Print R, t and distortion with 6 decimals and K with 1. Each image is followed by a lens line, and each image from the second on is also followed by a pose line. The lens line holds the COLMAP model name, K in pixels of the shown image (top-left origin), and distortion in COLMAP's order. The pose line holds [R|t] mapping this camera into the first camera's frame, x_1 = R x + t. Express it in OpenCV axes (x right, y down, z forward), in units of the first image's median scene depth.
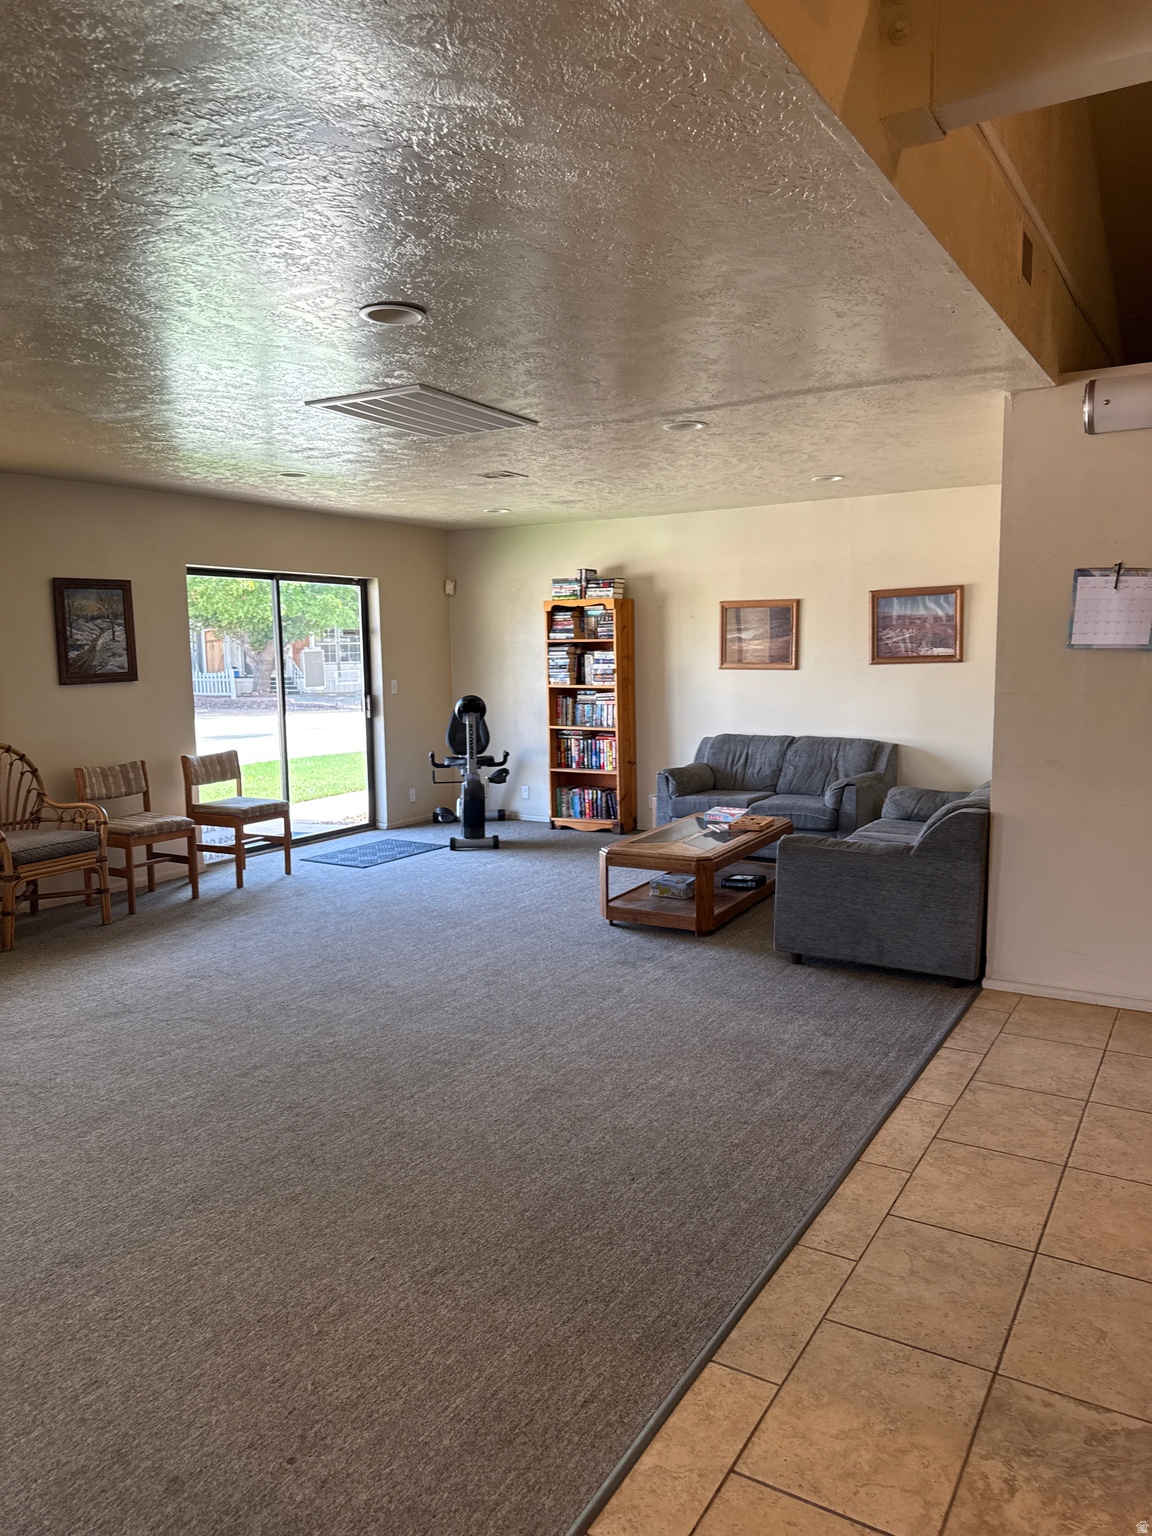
lens RADIAL K [[1077.6, 0, 581.7], [0, 1077.6, 761.8], [0, 0, 1]] dist [0.024628, -0.003464]
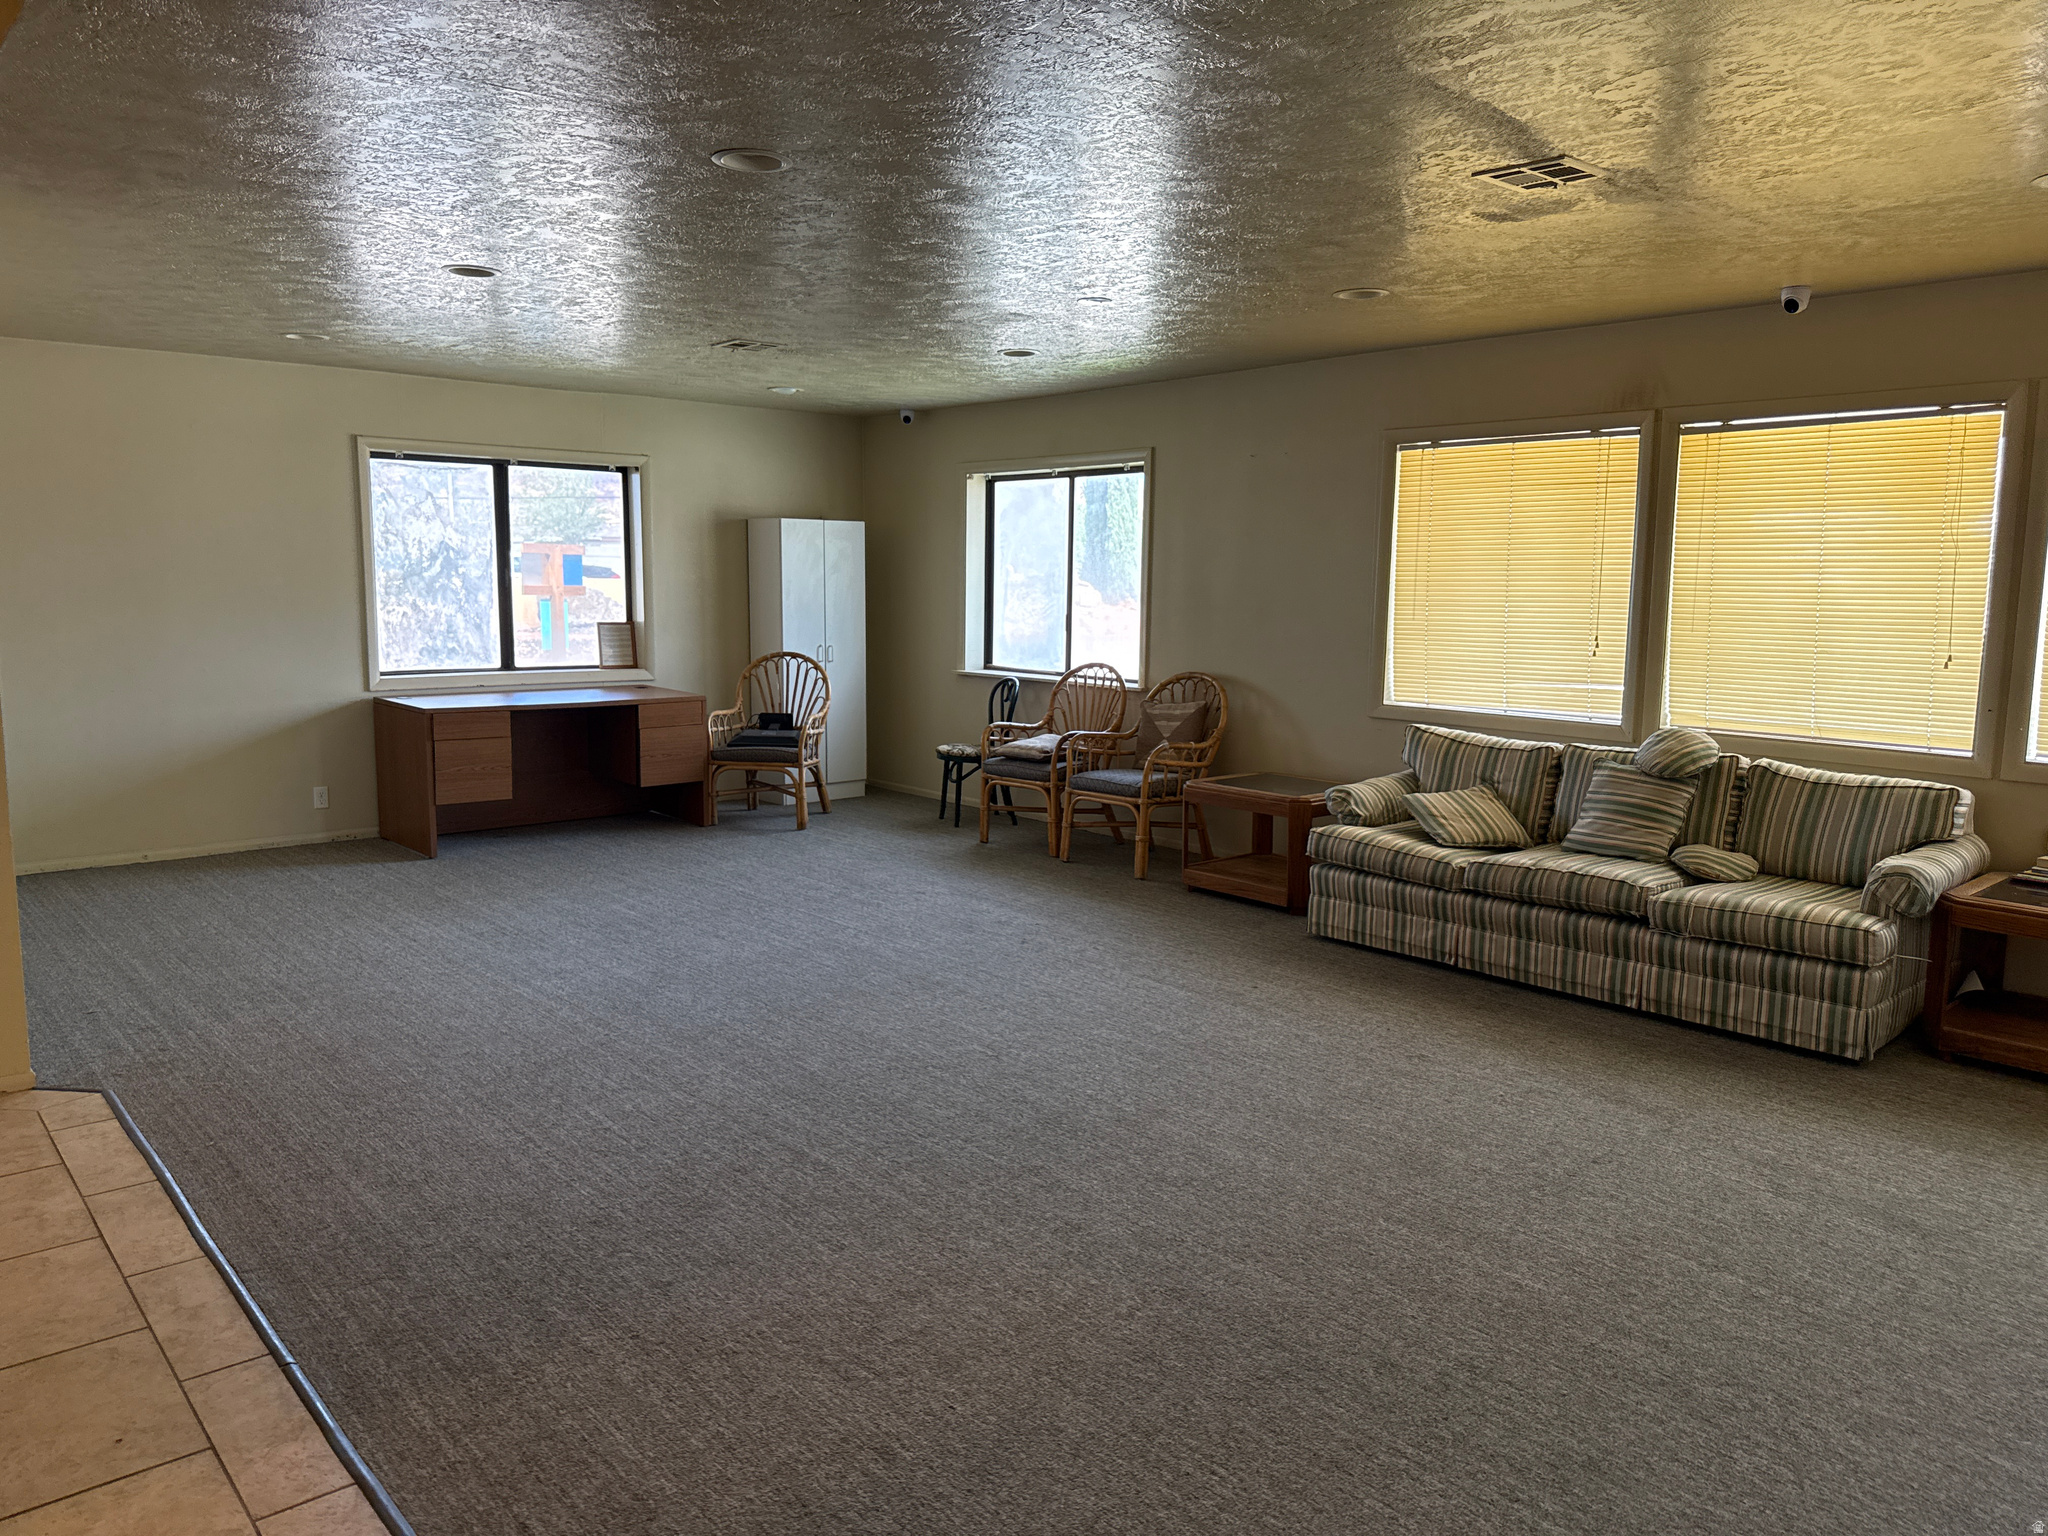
lens RADIAL K [[1436.8, 0, 1027.3], [0, 1436.8, 766.5], [0, 0, 1]] dist [0.024628, -0.003464]
pose [[-0.308493, 0.133958, -0.941747, 0.263046], [-0.103581, 0.979416, 0.173247, -0.056614], [0.945570, 0.150993, -0.288267, 0.509230]]
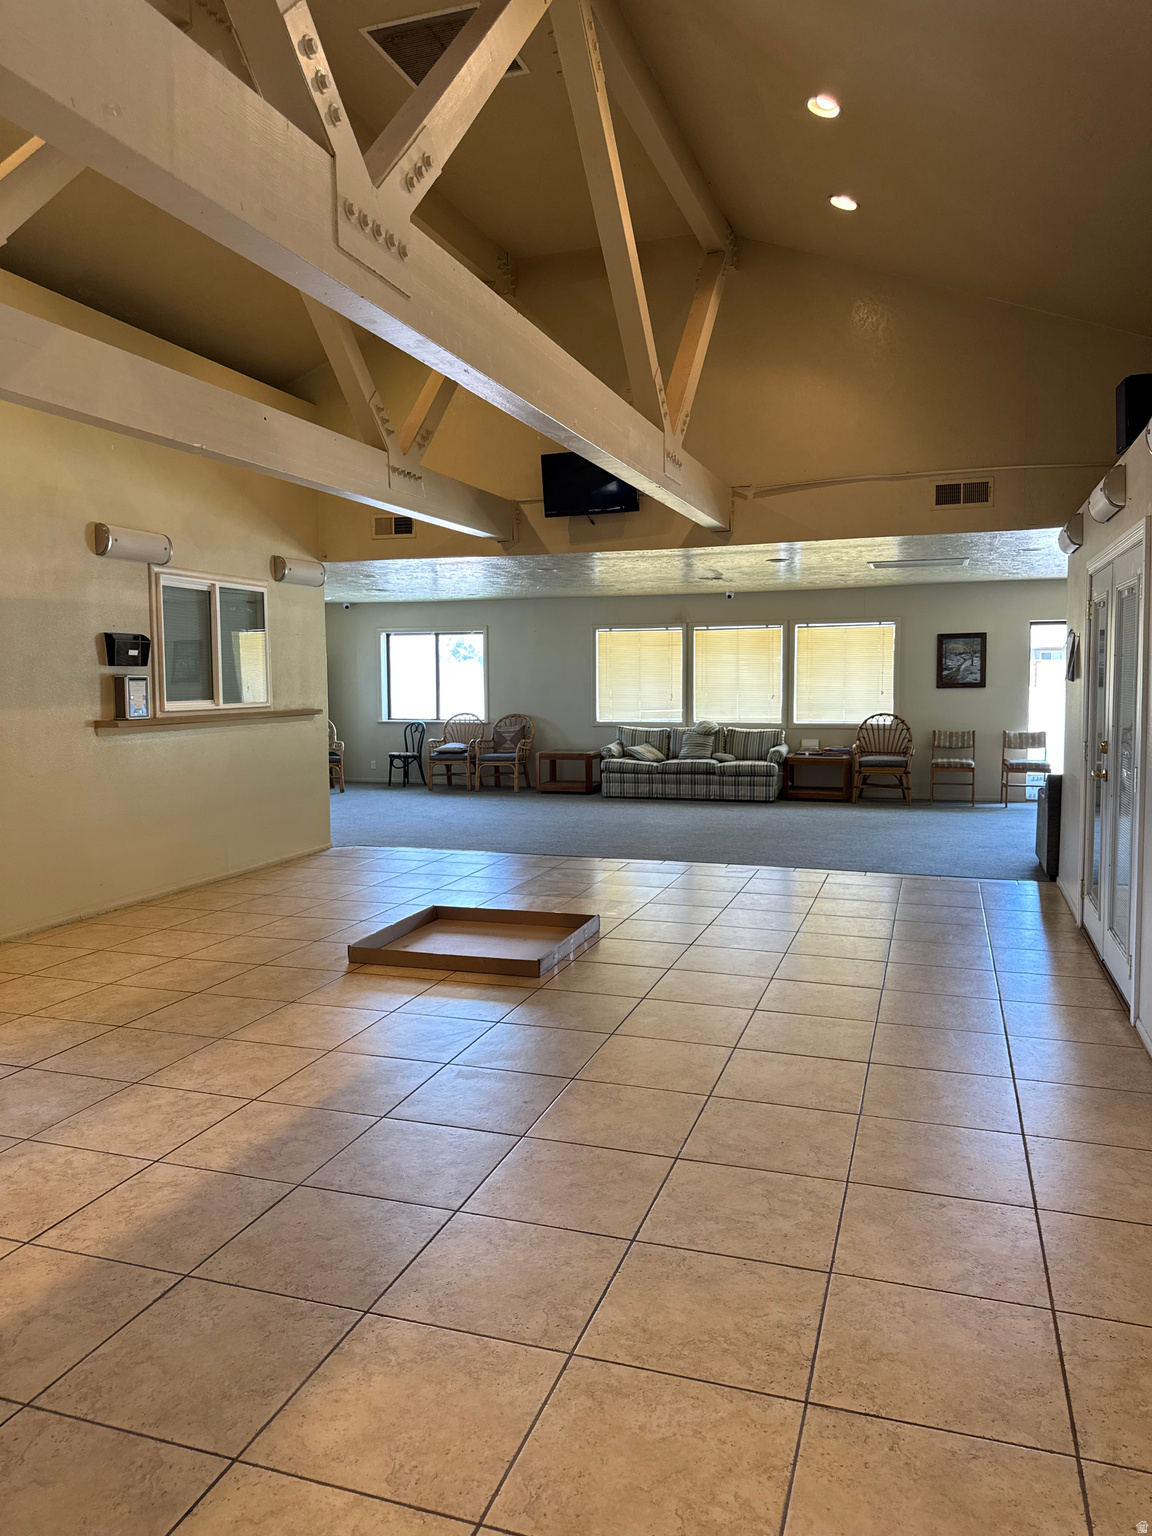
lens RADIAL K [[1077.6, 0, 578.0], [0, 1077.6, 768.7], [0, 0, 1]] dist [0.024628, -0.003464]
pose [[0.208660, 0.096547, -0.973211, 1.313955], [-0.093762, 0.992506, 0.078358, -0.017723], [0.973483, 0.074900, 0.216149, -0.055955]]
